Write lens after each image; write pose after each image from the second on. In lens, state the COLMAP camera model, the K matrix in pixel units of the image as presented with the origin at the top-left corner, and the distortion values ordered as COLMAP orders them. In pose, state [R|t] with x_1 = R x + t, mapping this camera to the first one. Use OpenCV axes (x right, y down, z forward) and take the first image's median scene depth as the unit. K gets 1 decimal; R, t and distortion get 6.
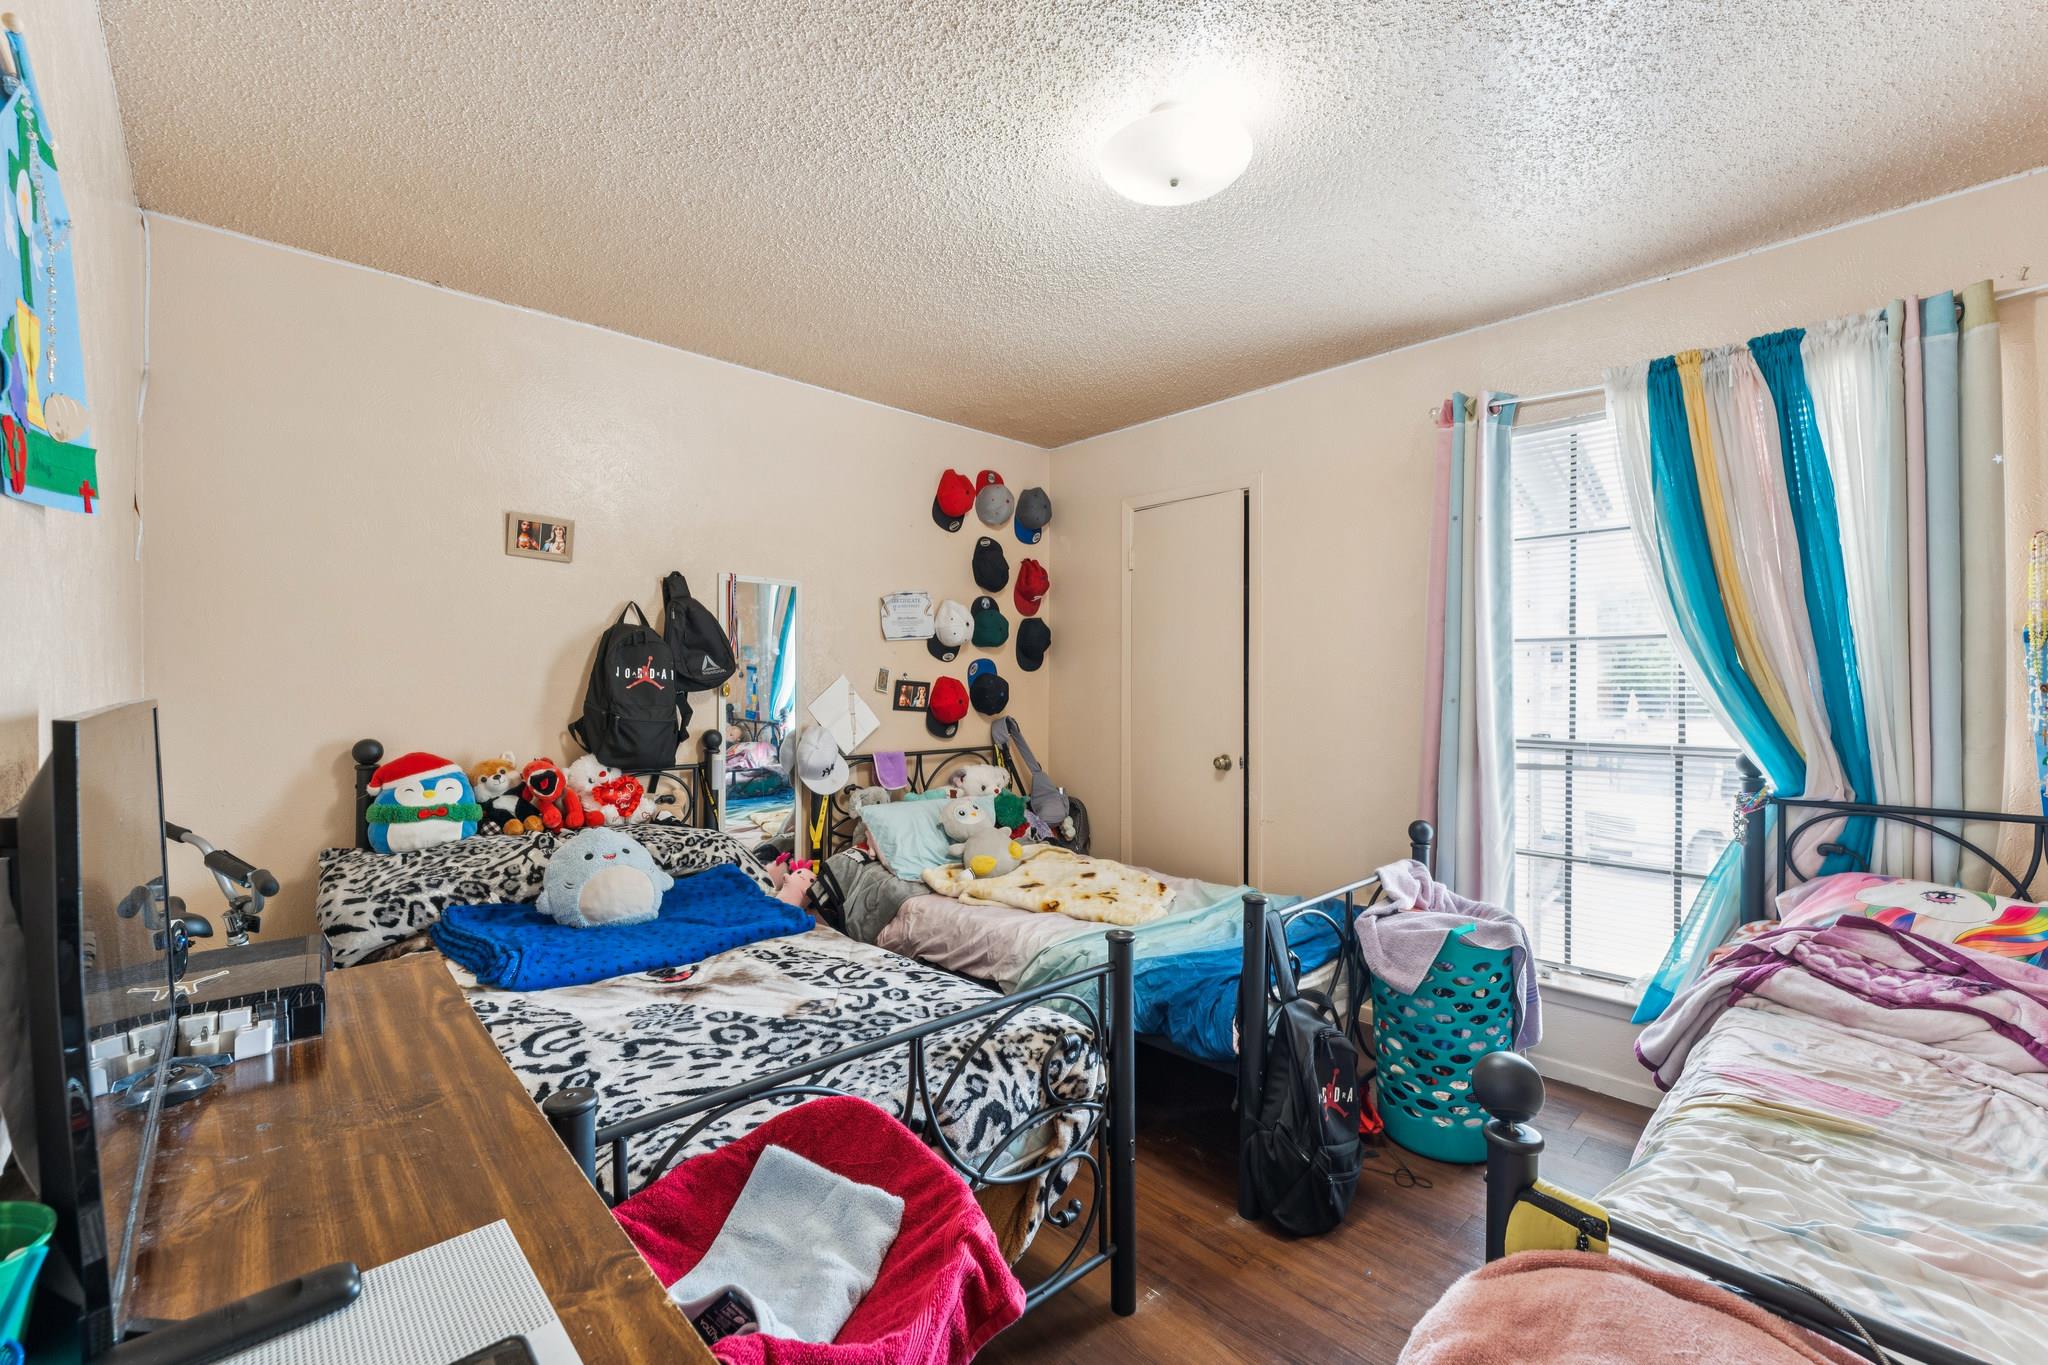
lens RADIAL K [[844.6, 0, 1016.7], [0, 844.6, 686.0], [0, 0, 1]] dist [0.002997, 0.000410]
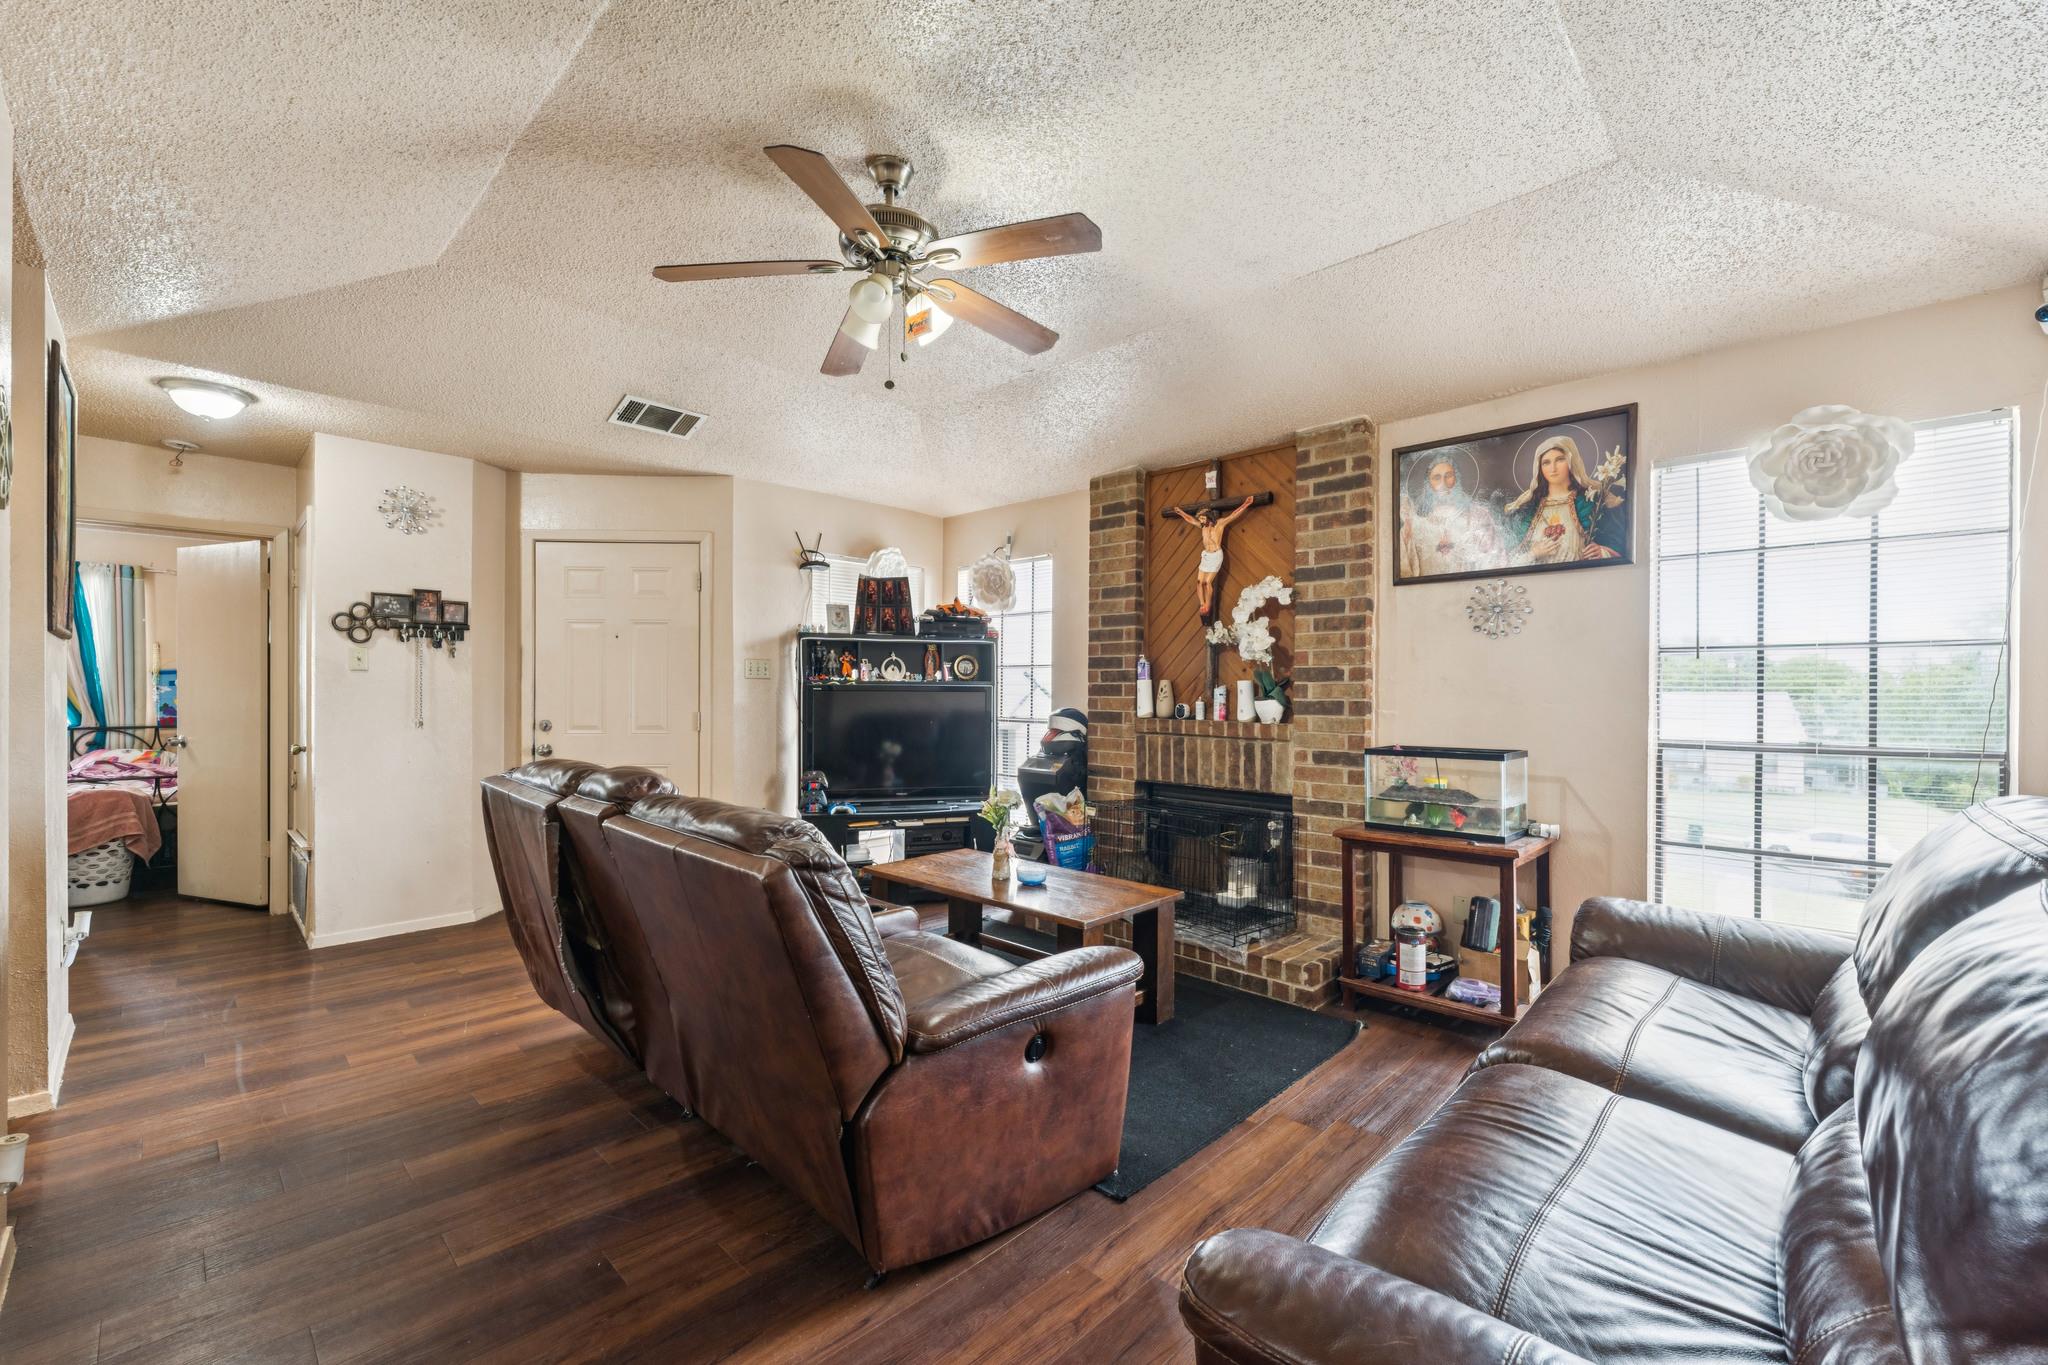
lens RADIAL K [[833.3, 0, 1020.1], [0, 833.3, 691.1], [0, 0, 1]] dist [-0.003537, 0.000815]
pose [[-0.053576, 0.001501, 0.998563, -2.227923], [0.004647, 0.999988, -0.001254, 0.033539], [-0.998553, 0.004573, -0.053583, -2.202170]]
